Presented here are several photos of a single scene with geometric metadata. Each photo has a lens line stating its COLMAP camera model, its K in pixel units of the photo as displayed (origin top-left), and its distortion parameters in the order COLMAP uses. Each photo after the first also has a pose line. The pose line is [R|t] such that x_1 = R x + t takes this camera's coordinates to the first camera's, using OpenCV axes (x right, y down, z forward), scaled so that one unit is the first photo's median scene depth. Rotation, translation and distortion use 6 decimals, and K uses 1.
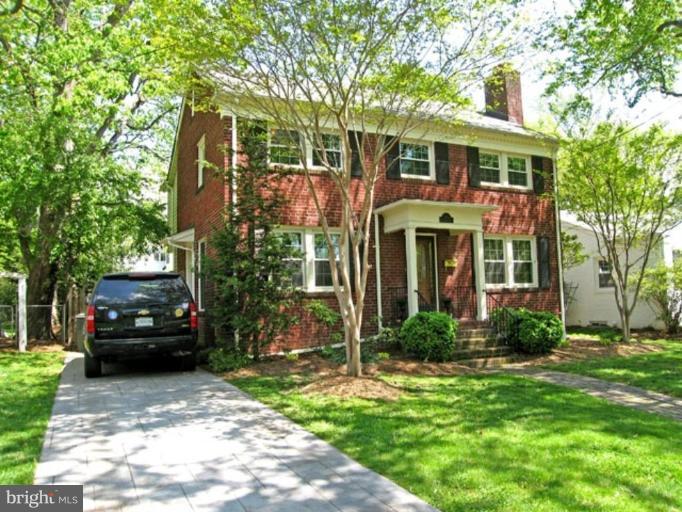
lens RADIAL K [[555.6, 0, 341.0], [0, 555.6, 256.0], [0, 0, 1]] dist [-0.149064, 0.101943]
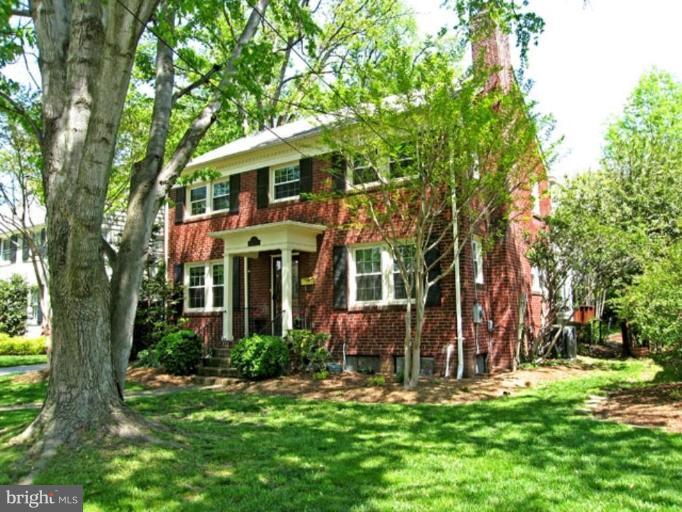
lens RADIAL K [[555.6, 0, 341.0], [0, 555.6, 256.0], [0, 0, 1]] dist [-0.149064, 0.101943]
pose [[0.506084, -0.080164, -0.858751, 1.032633], [0.084142, 0.995511, -0.043343, 0.015261], [0.858370, -0.050322, 0.510557, 0.534630]]
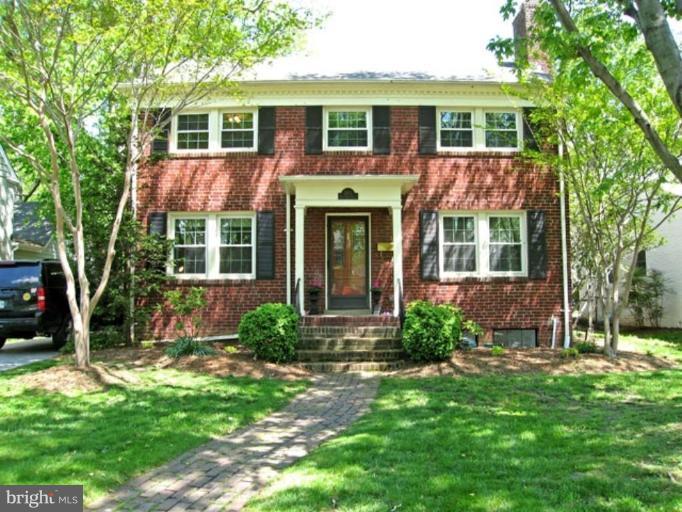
lens RADIAL K [[534.0, 0, 341.7], [0, 534.0, 269.3], [0, 0, 1]] dist [-0.122262, 0.079372]
pose [[0.903073, 0.003477, -0.429474, 0.470276], [0.018177, 0.998762, 0.046309, 0.007463], [0.429103, -0.049627, 0.901891, 0.220869]]
